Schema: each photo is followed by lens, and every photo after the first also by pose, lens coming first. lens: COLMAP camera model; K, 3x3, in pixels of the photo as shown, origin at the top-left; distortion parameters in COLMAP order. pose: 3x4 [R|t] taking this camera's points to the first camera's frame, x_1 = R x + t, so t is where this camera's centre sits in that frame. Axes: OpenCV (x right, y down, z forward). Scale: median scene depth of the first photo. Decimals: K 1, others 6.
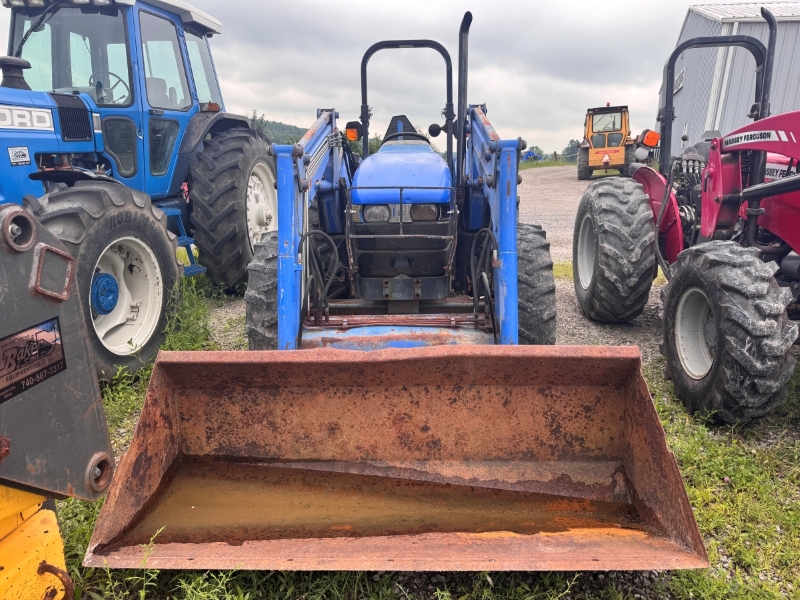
lens RADIAL K [[544.4, 0, 400.0], [0, 544.4, 300.0], [0, 0, 1]] dist [0.083009, -0.090042]
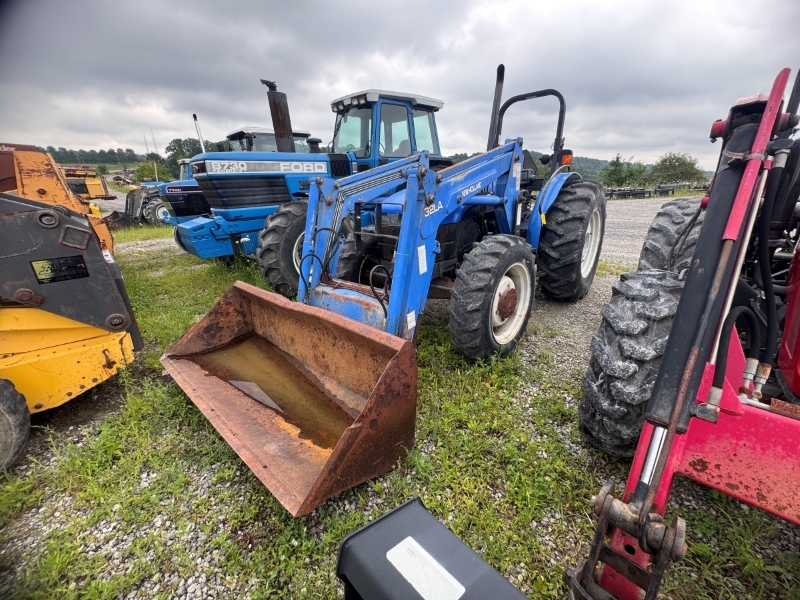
lens RADIAL K [[316.2, 0, 401.5], [0, 316.2, 295.9], [0, 0, 1]] dist [-0.002216, 0.000015]
pose [[0.773093, 0.197040, -0.602912, 0.583963], [-0.139165, 0.980057, 0.141850, -0.081046], [0.618838, -0.025759, 0.785096, 0.320251]]
